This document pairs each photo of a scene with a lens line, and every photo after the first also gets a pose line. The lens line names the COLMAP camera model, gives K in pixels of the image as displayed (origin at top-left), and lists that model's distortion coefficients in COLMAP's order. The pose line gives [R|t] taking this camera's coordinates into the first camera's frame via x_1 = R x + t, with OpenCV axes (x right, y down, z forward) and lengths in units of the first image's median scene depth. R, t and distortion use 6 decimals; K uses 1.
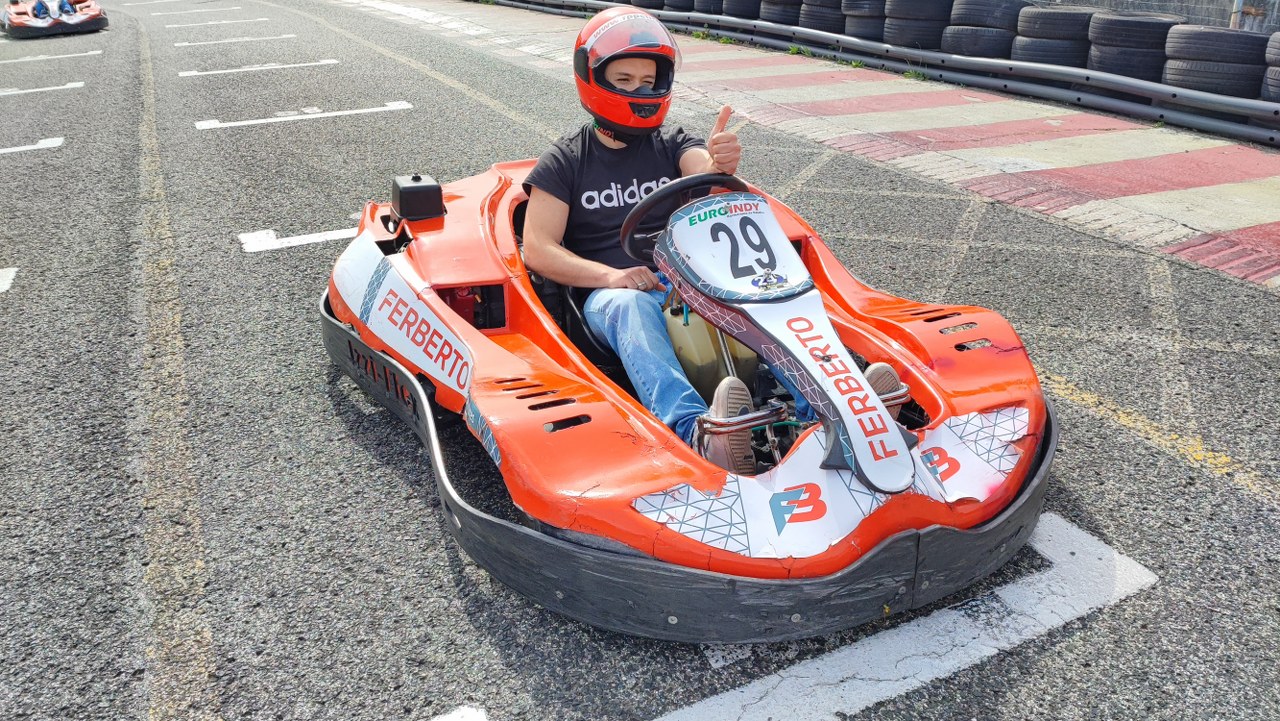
lens RADIAL K [[901.9, 0, 640.0], [0, 901.9, 360.5], [0, 0, 1]] dist [0.036953, -0.050324]
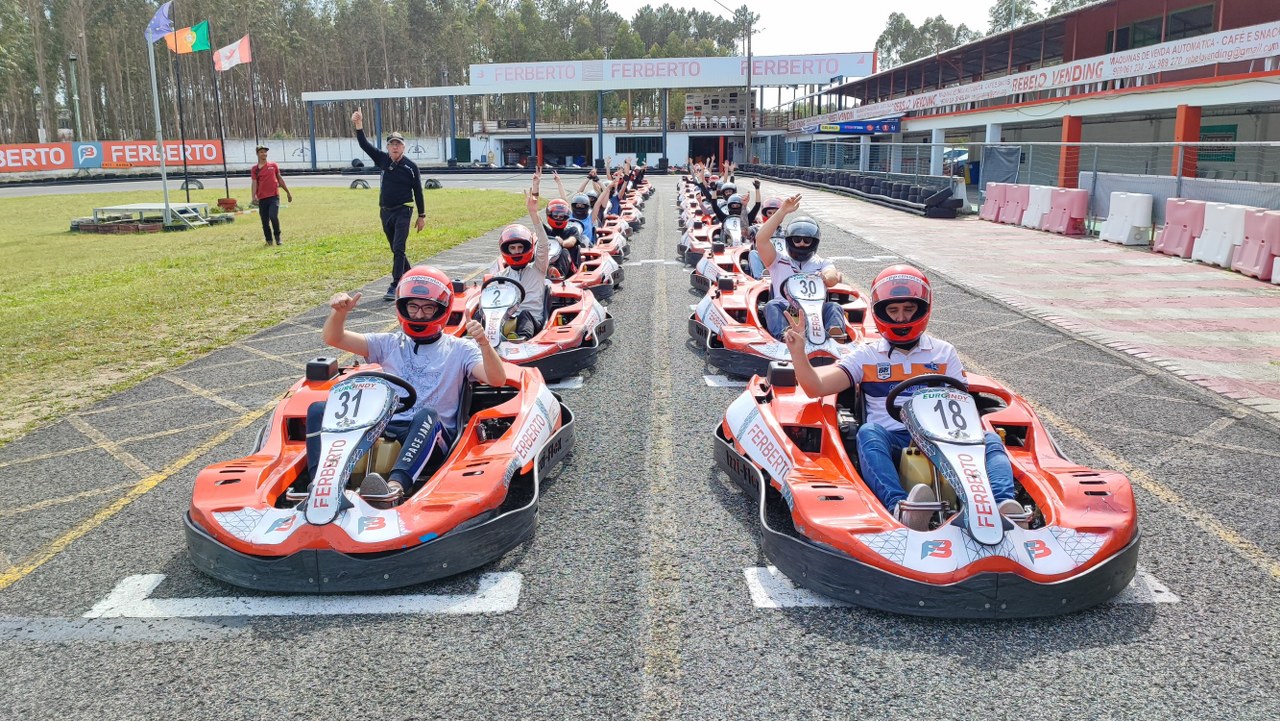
lens RADIAL K [[901.9, 0, 640.0], [0, 901.9, 360.5], [0, 0, 1]] dist [0.036953, -0.050324]
pose [[0.891567, 0.111329, -0.438993, 0.357407], [-0.212938, 0.958537, -0.189379, 0.242287], [0.399707, 0.262322, 0.878306, -0.830180]]
